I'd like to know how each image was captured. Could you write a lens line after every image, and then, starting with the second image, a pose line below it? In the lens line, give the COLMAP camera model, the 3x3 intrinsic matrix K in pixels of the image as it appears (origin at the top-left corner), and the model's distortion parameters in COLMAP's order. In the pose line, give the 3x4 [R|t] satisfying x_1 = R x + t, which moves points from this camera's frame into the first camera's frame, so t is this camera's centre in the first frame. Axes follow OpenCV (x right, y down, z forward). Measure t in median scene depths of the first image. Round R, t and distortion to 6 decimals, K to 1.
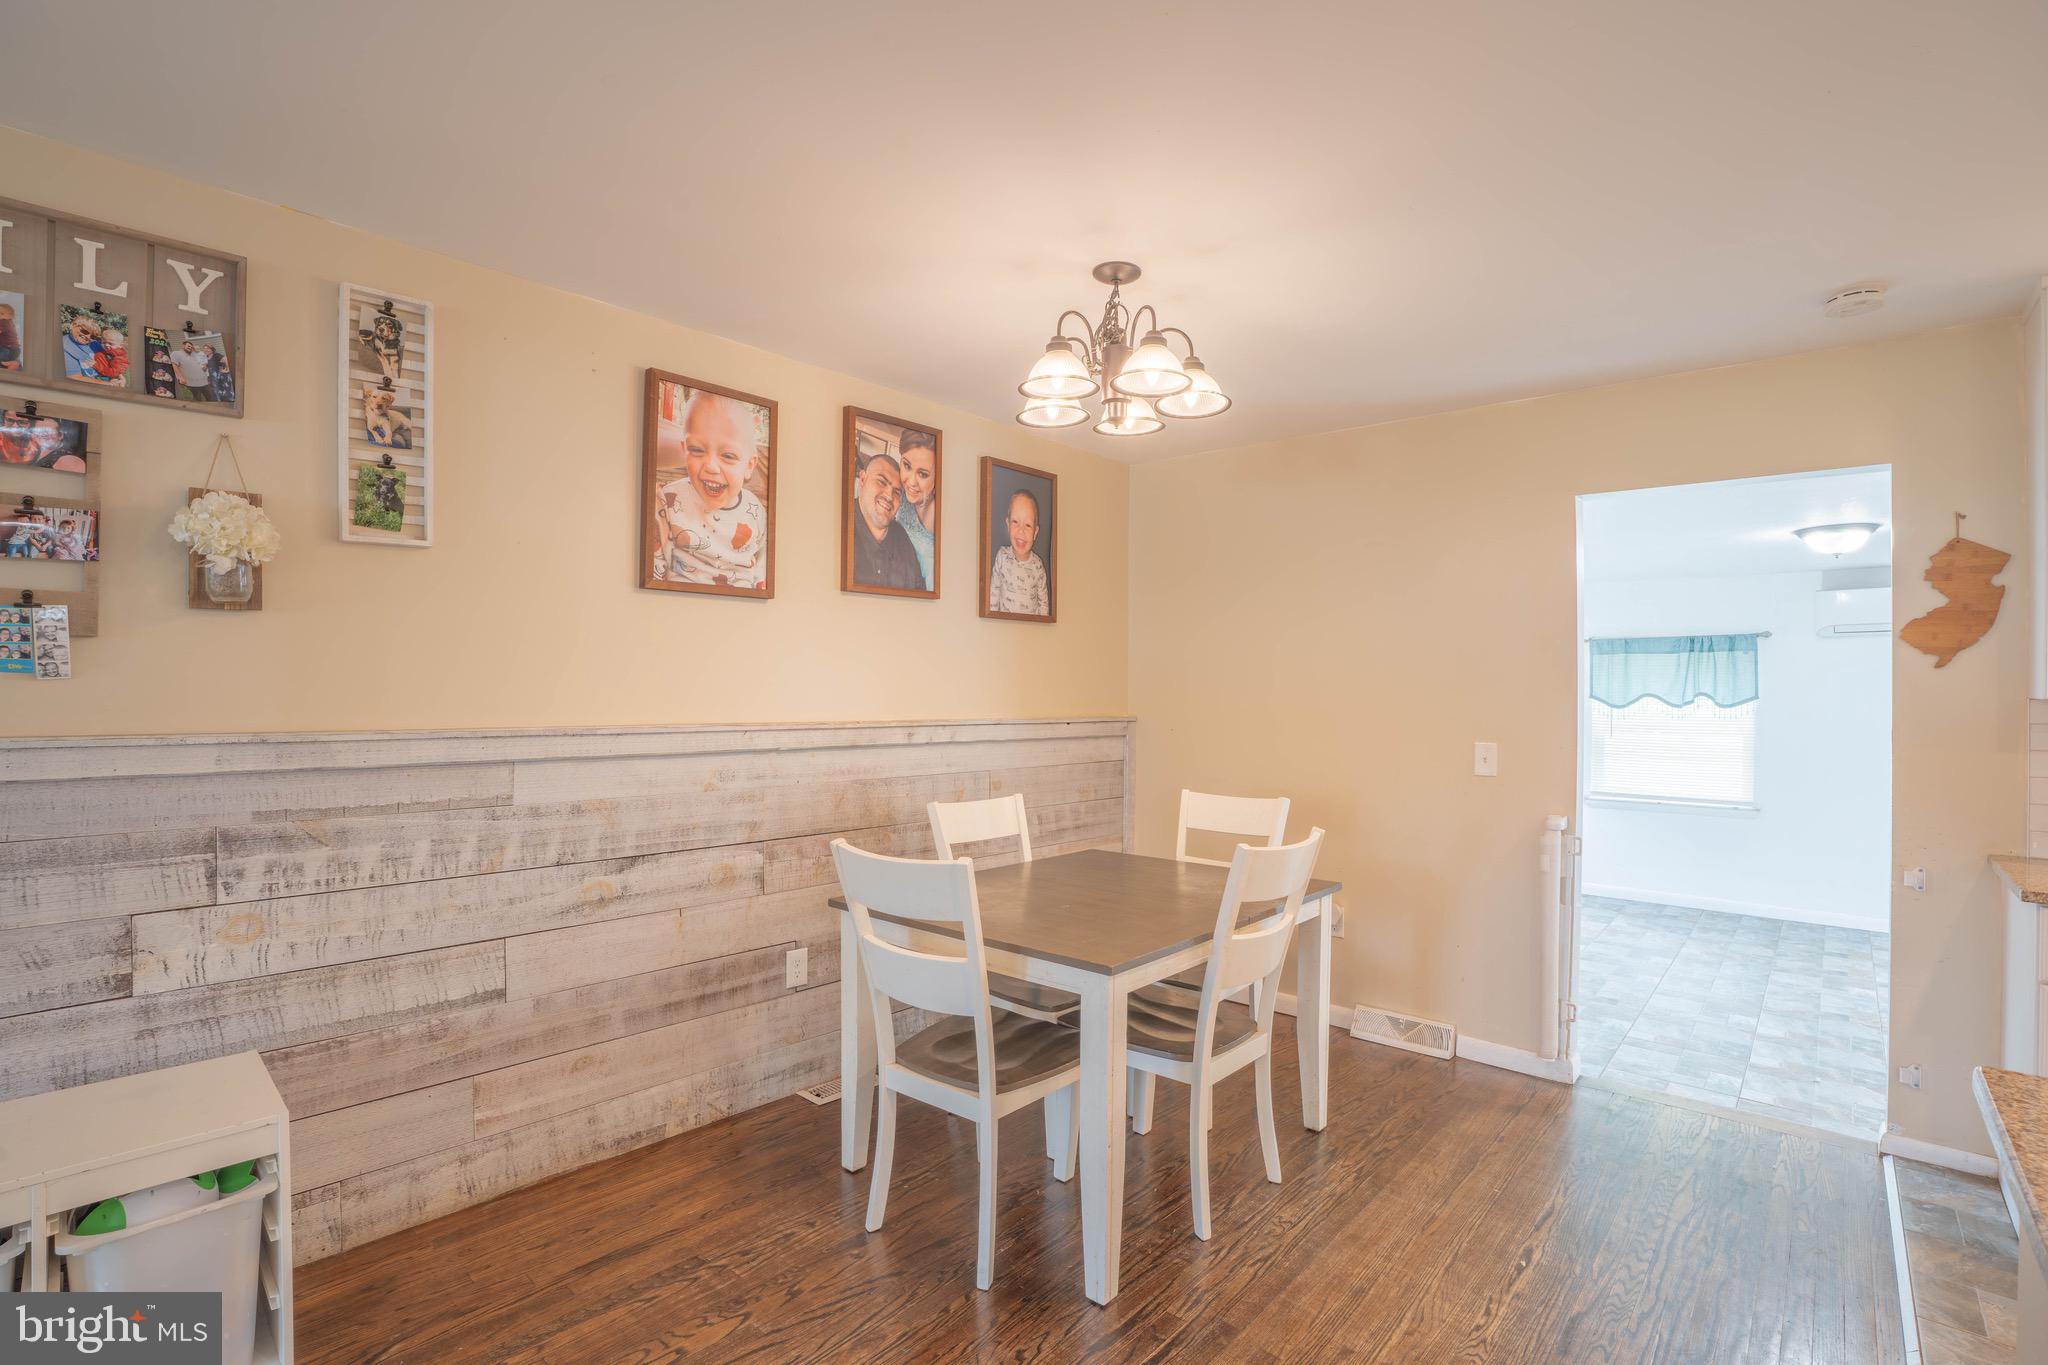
lens RADIAL K [[942.0, 0, 1021.8], [0, 942.0, 683.6], [0, 0, 1]] dist [-0.072625, 0.019033]
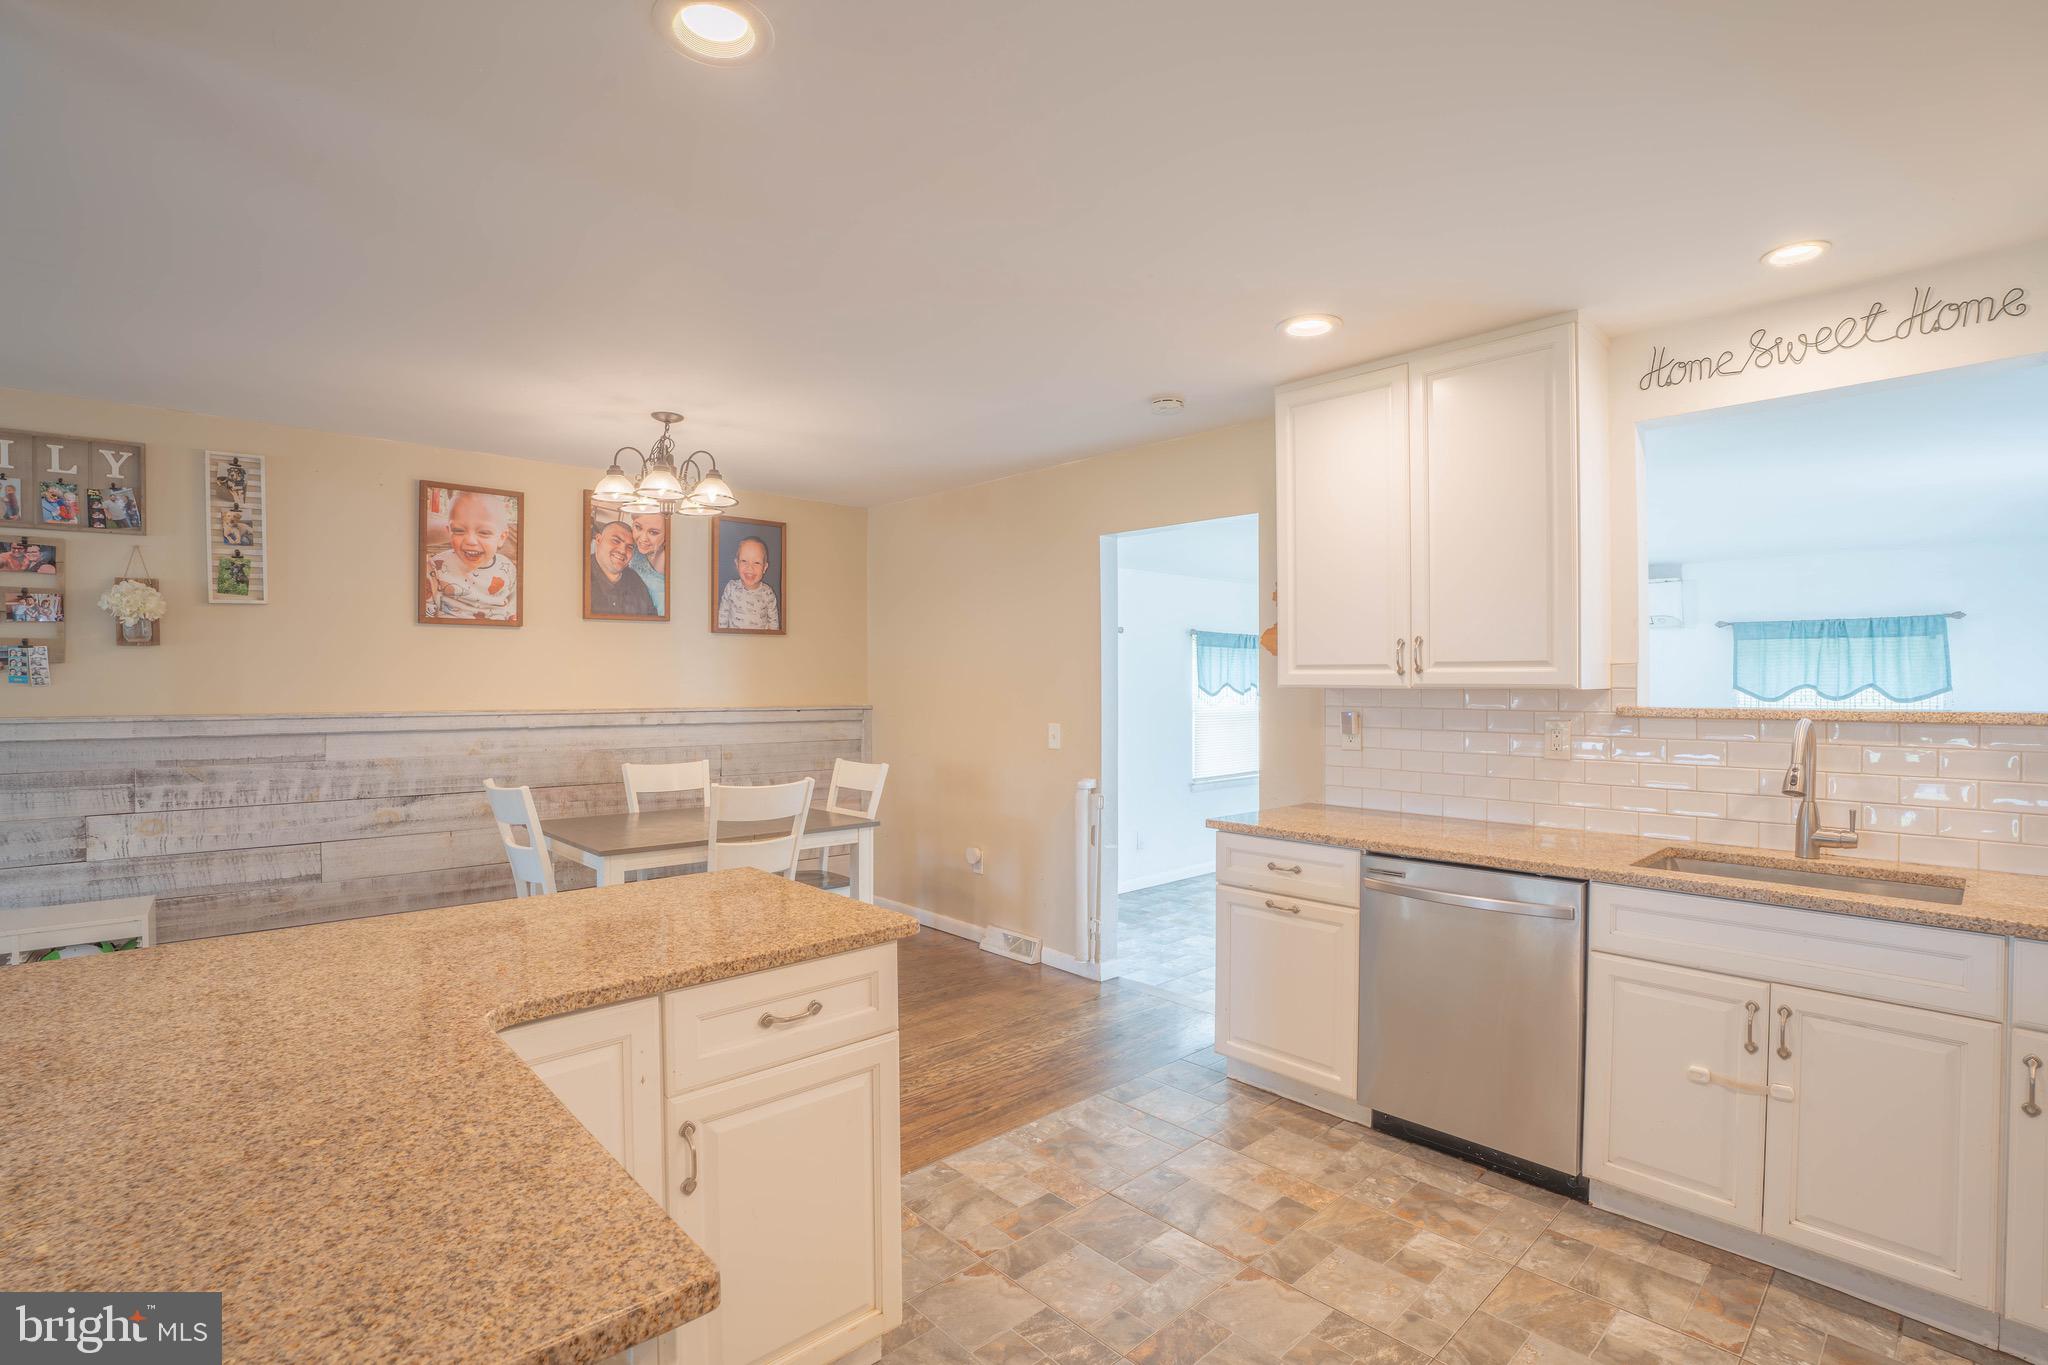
lens RADIAL K [[942.0, 0, 1023.1], [0, 942.0, 683.0], [0, 0, 1]] dist [-0.072625, 0.019033]
pose [[0.995914, -0.008346, -0.089924, 0.781099], [0.008894, 0.999944, 0.005703, -0.002572], [0.089871, -0.006480, 0.995932, -0.458340]]
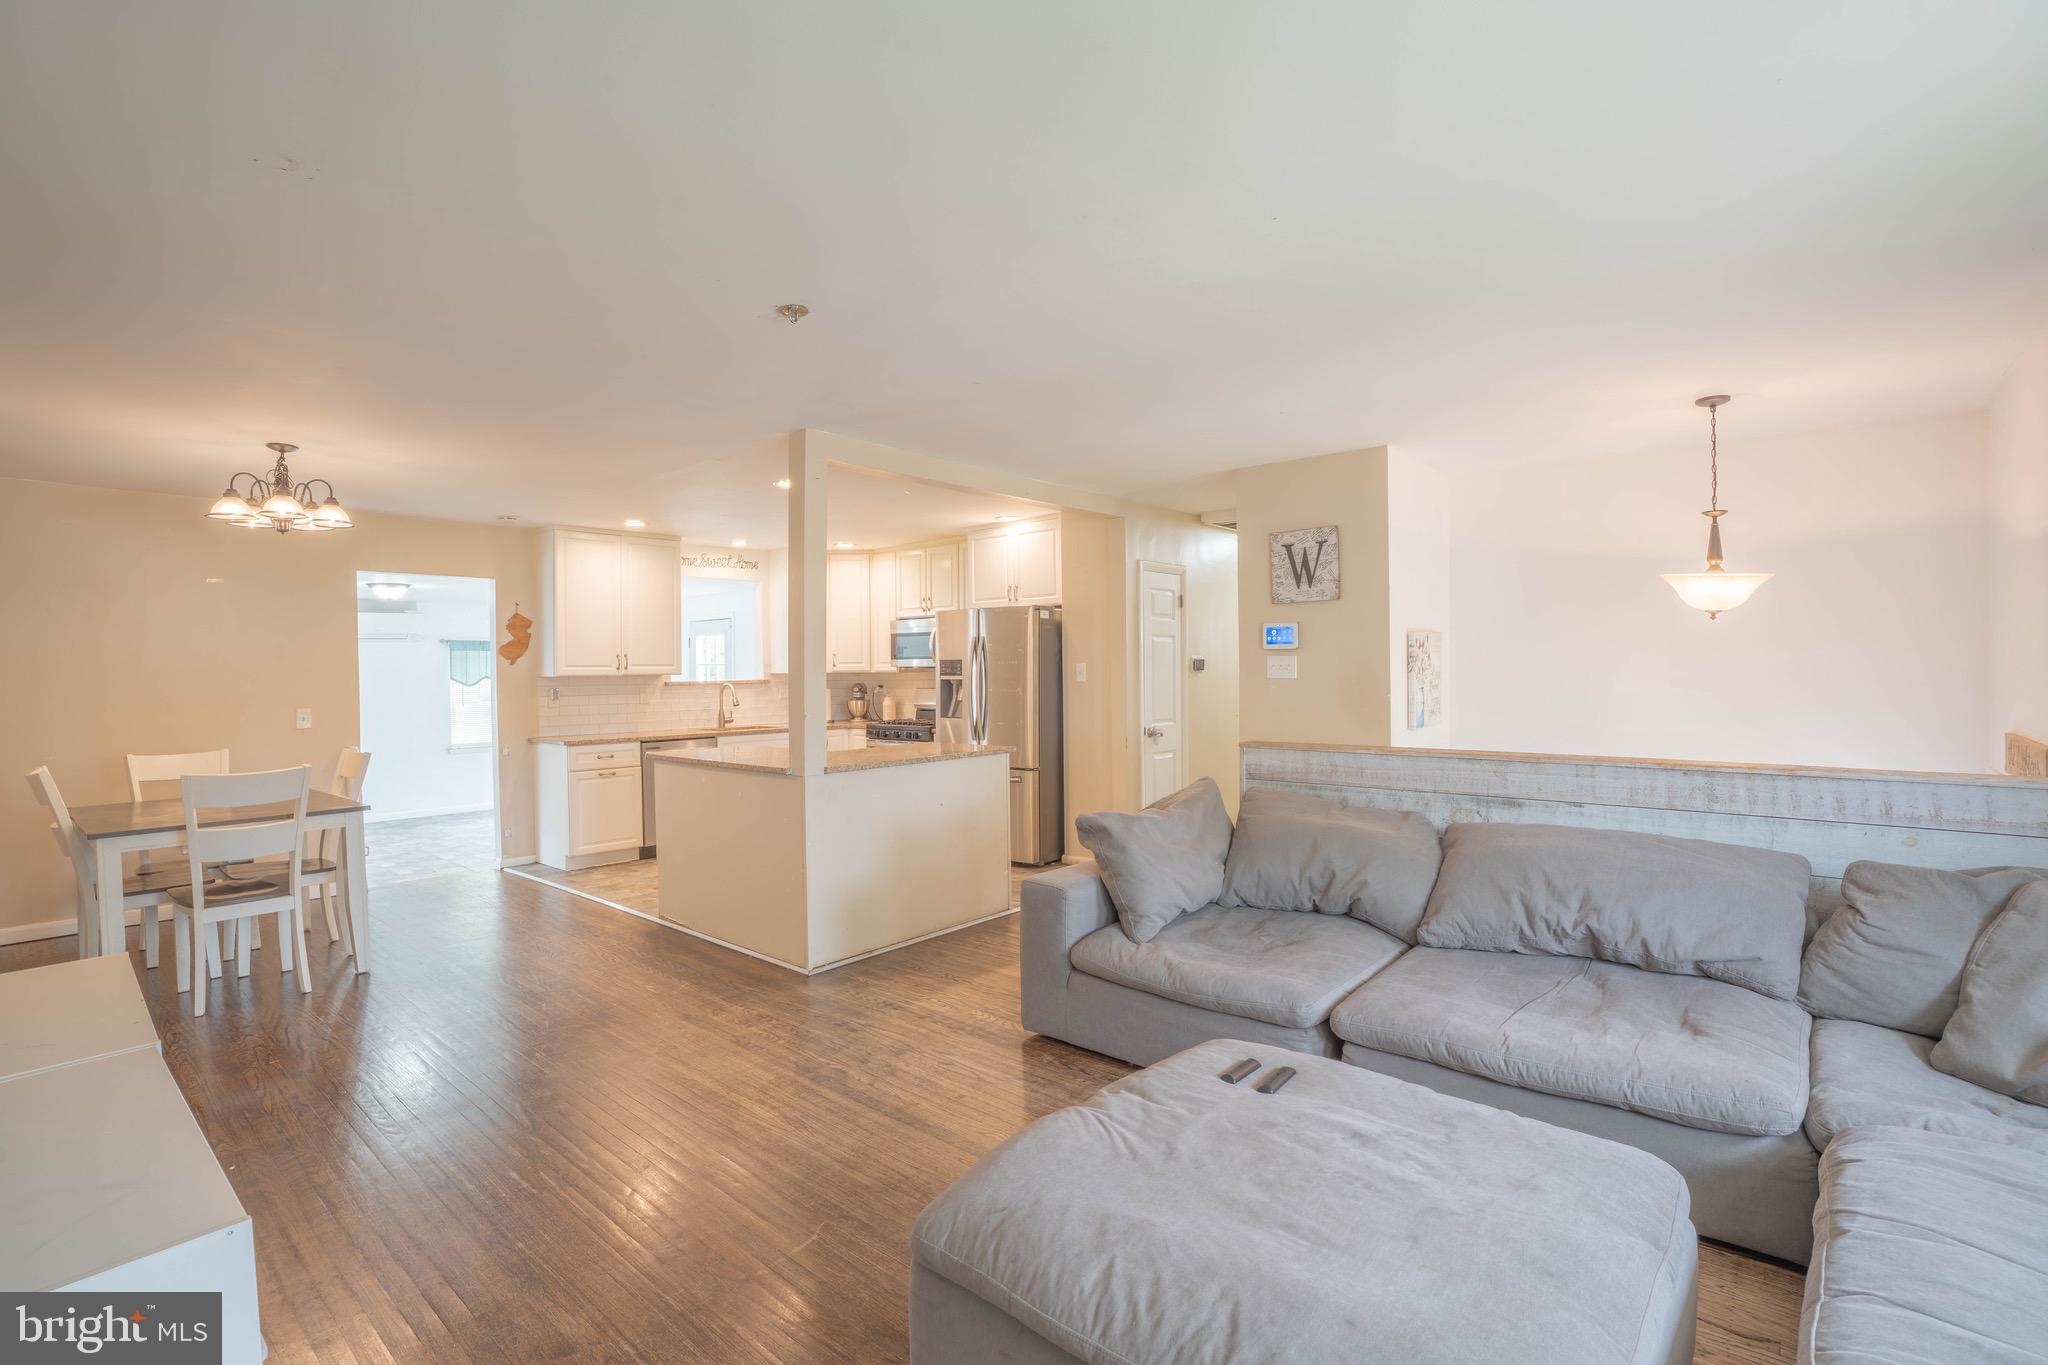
lens RADIAL K [[942.0, 0, 1010.7], [0, 942.0, 683.8], [0, 0, 1]] dist [-0.072625, 0.019033]
pose [[-0.015292, -0.023062, 0.999617, -1.581418], [0.006468, 0.999711, 0.023163, -0.016306], [-0.999862, 0.006820, -0.015139, -0.354386]]
